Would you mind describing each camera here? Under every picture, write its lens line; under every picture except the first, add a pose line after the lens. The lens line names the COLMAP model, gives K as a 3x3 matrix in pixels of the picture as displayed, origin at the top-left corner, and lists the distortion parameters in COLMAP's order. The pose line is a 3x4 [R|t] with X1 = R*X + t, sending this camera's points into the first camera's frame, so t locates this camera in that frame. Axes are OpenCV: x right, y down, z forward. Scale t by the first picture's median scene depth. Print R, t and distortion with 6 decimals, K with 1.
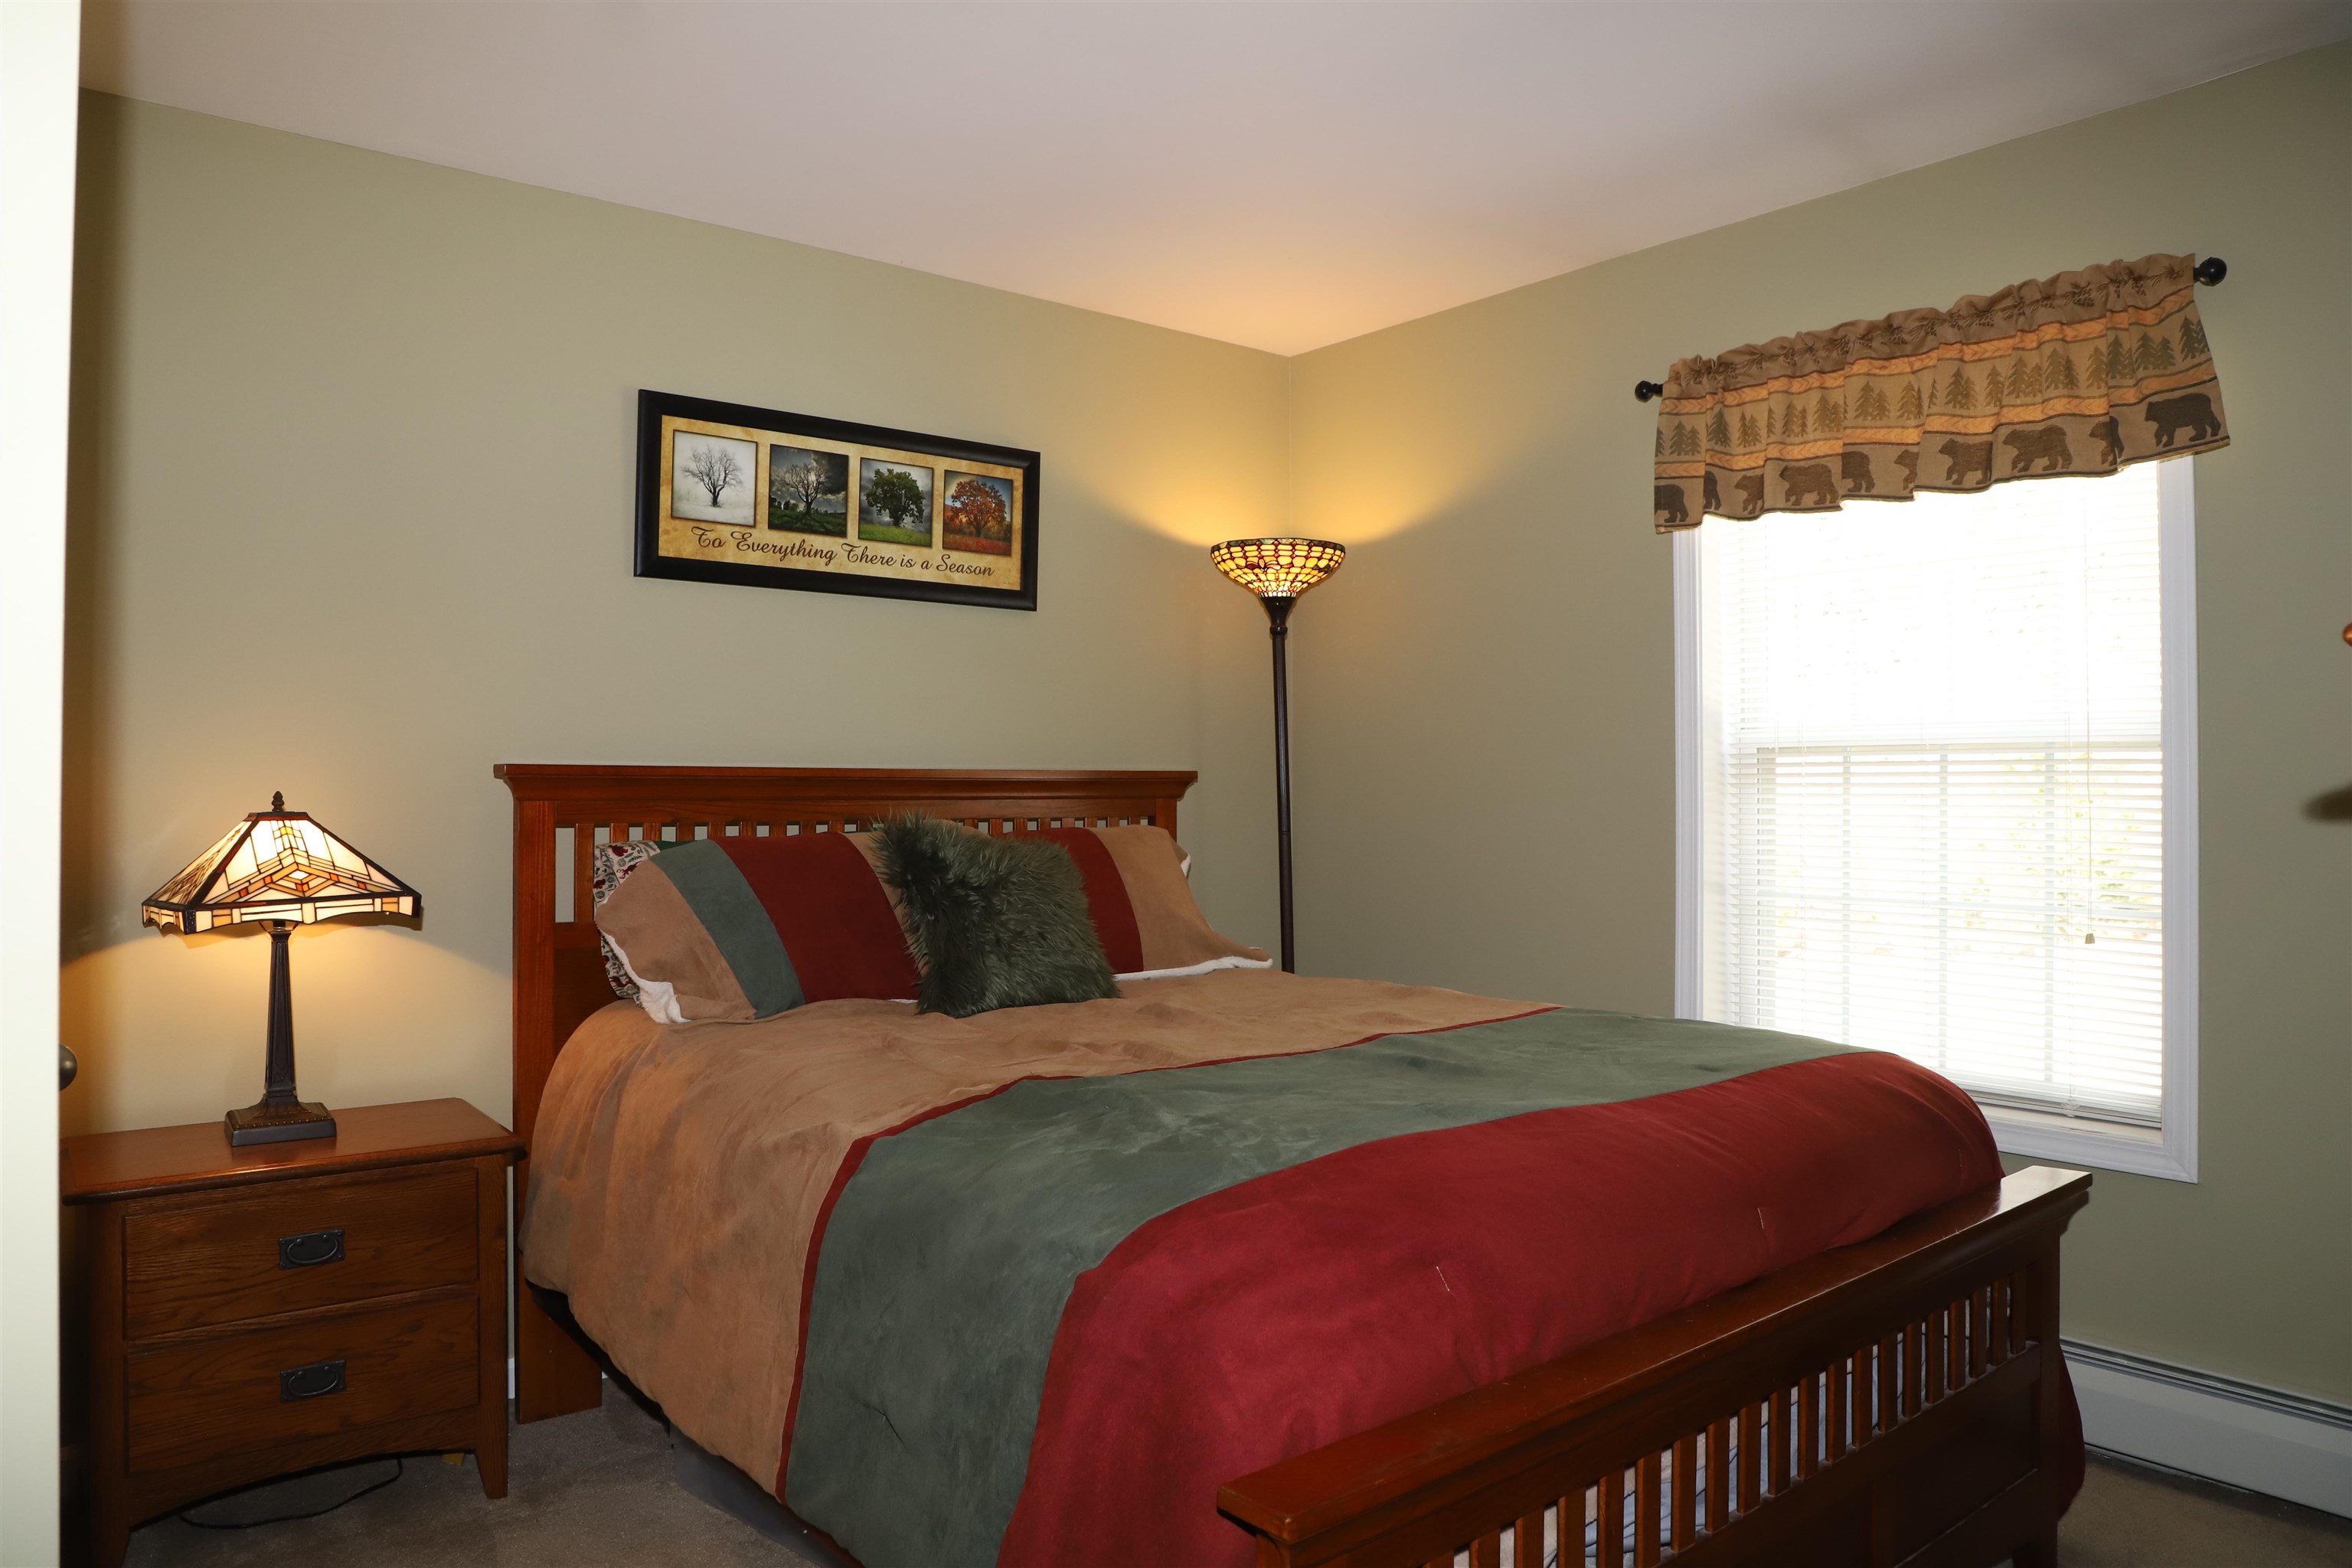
lens RADIAL K [[1590.3, 0, 1179.2], [0, 1590.3, 779.1], [0, 0, 1]] dist [-0.071847, 0.024310]
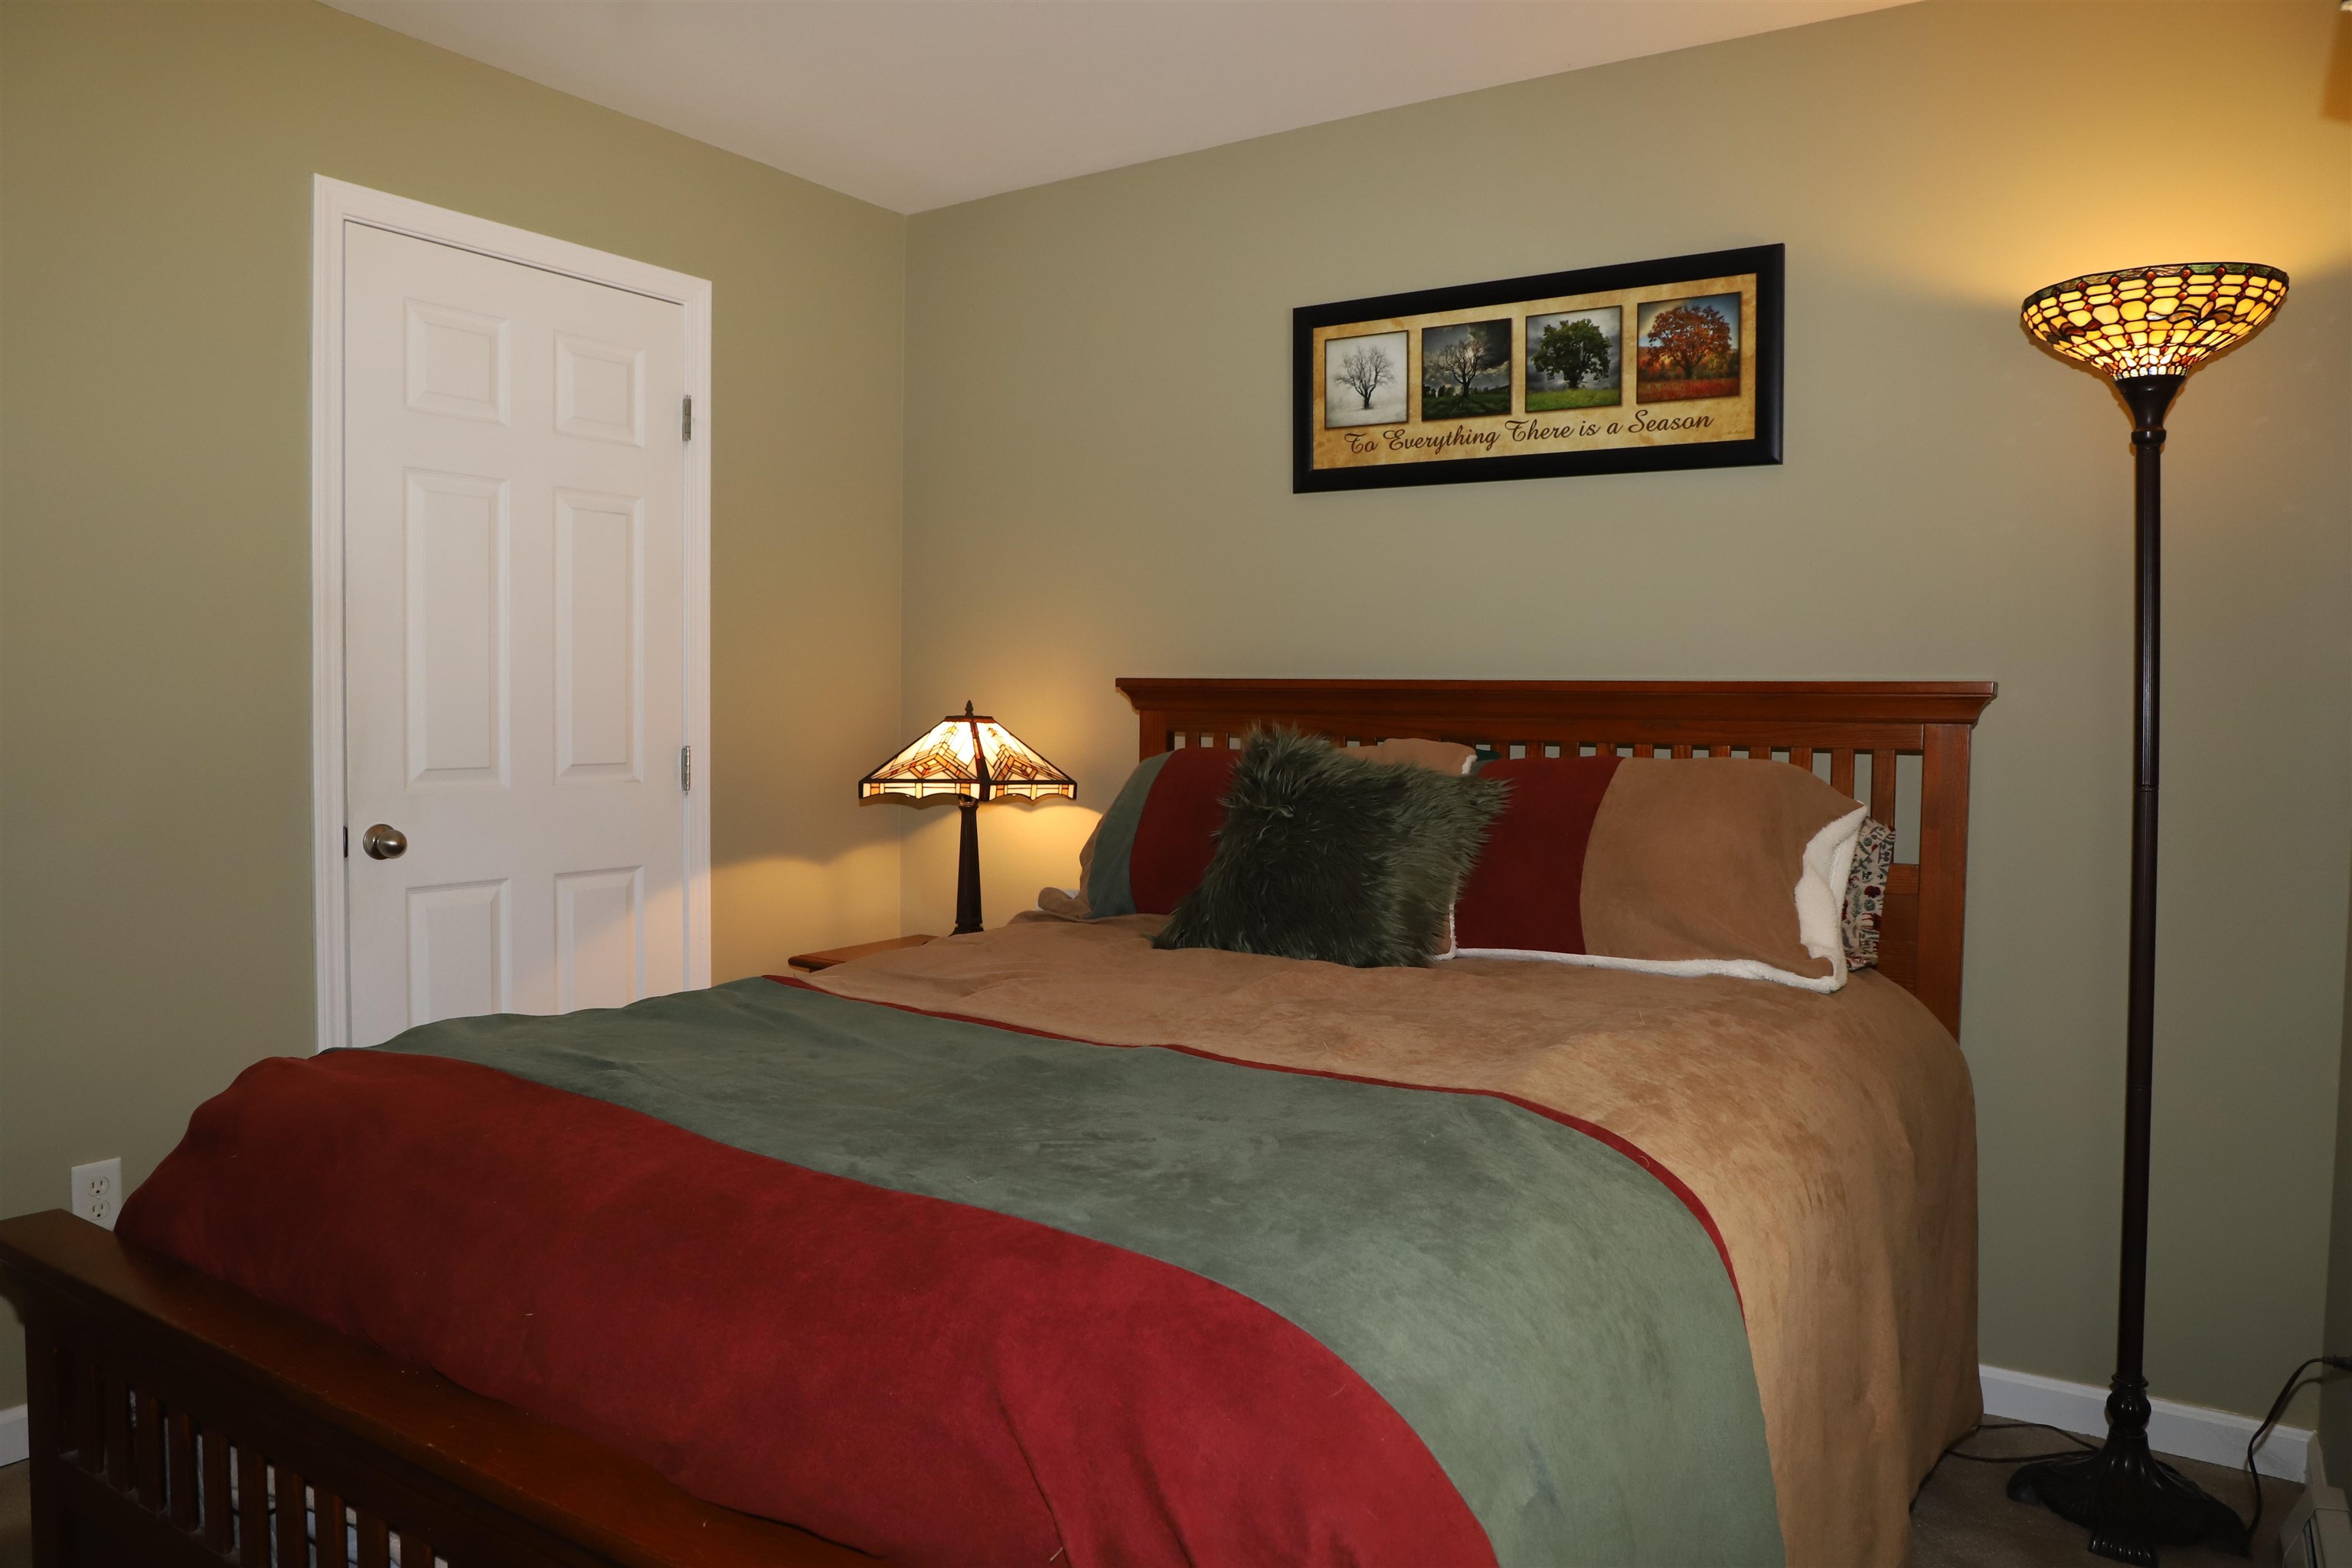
lens RADIAL K [[1590.3, 0, 1176.4], [0, 1590.3, 781.2], [0, 0, 1]] dist [-0.071847, 0.024310]
pose [[0.296779, 0.050180, -0.953627, 0.566171], [-0.006940, 0.998705, 0.050392, 0.005691], [0.954921, -0.008338, 0.296743, 0.564145]]
